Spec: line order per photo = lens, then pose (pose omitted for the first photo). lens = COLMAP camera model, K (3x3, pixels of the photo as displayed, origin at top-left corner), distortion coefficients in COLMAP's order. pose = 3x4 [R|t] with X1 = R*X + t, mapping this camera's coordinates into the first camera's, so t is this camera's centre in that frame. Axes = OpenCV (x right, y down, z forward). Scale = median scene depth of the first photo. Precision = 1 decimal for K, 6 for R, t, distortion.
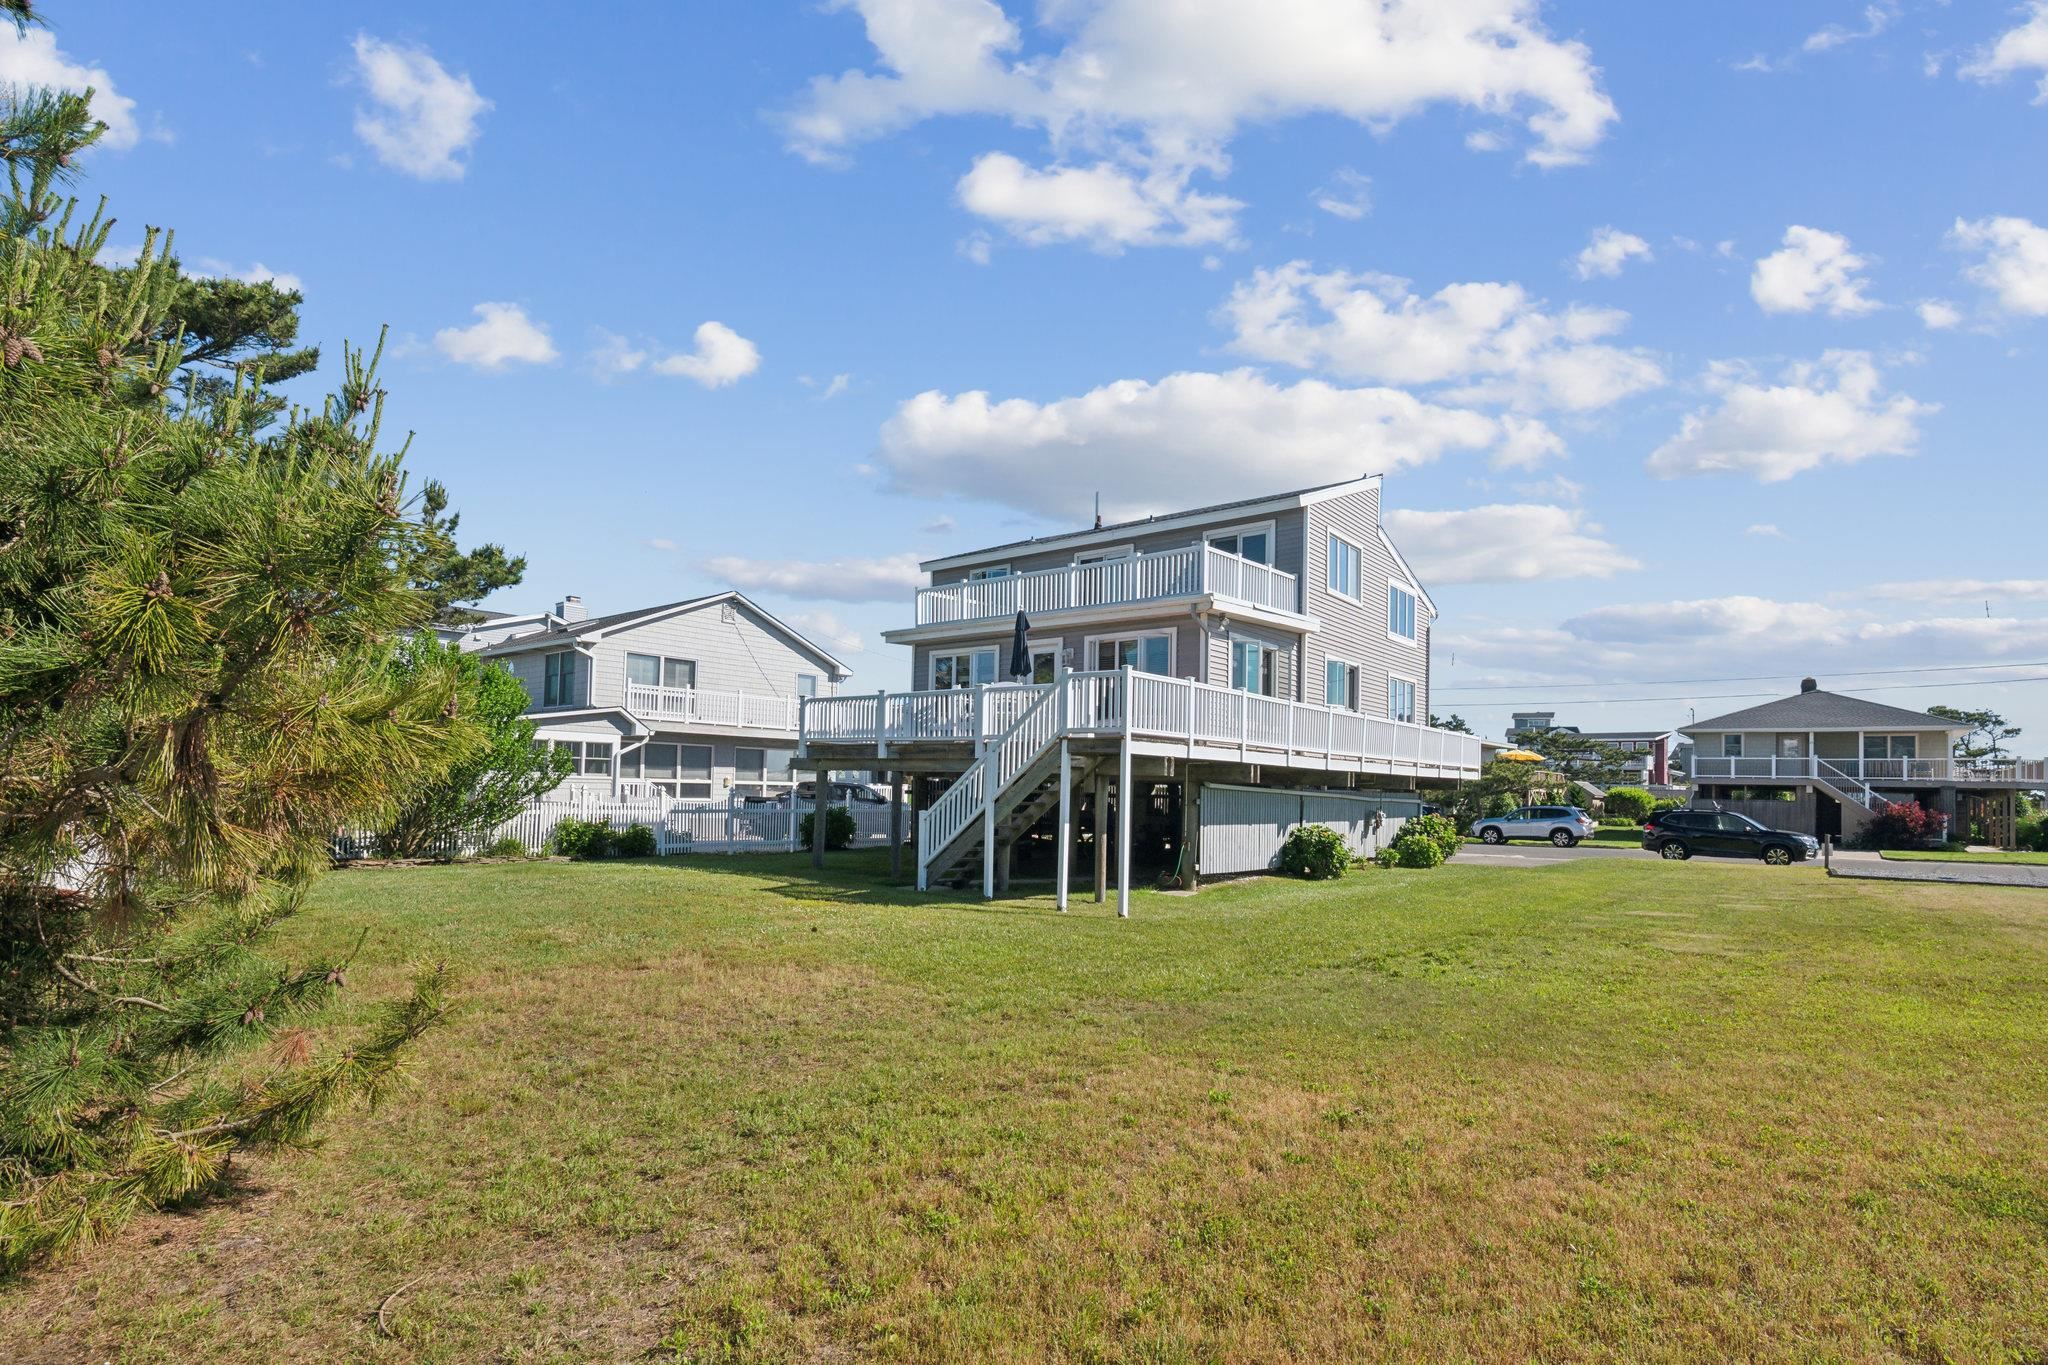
lens RADIAL K [[958.8, 0, 1024.6], [0, 958.8, 724.9], [0, 0, 1]] dist [0.000290, 0.000099]
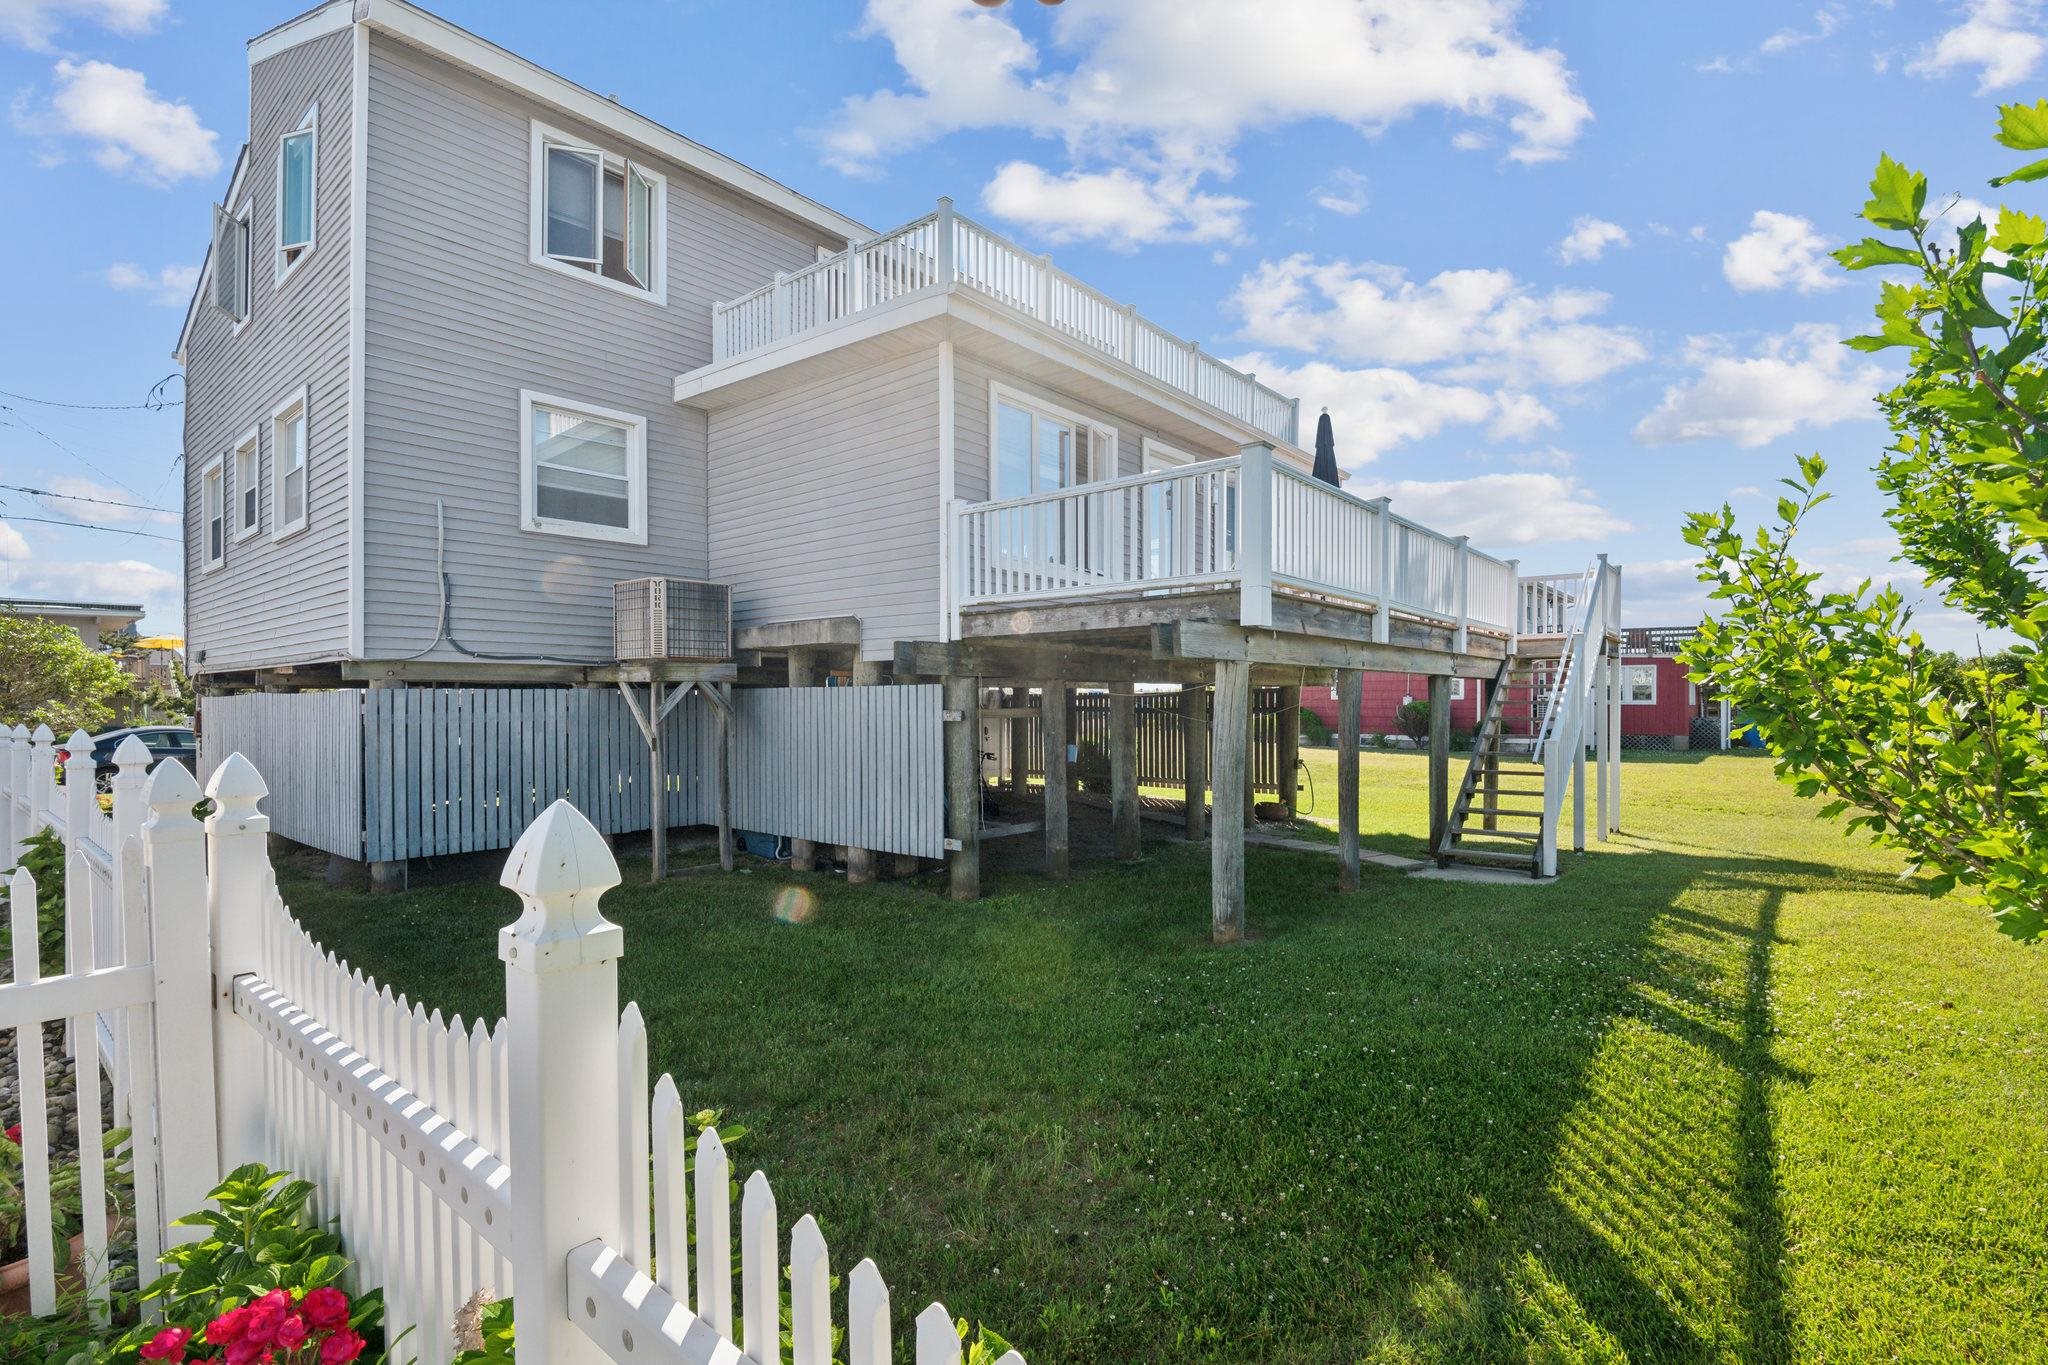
lens RADIAL K [[958.8, 0, 1024.6], [0, 958.8, 724.9], [0, 0, 1]] dist [0.000290, 0.000099]
pose [[0.999161, -0.023248, -0.033702, 0.000035], [0.024461, 0.999051, 0.036033, -0.002848], [0.032833, -0.036828, 0.998782, -0.104910]]
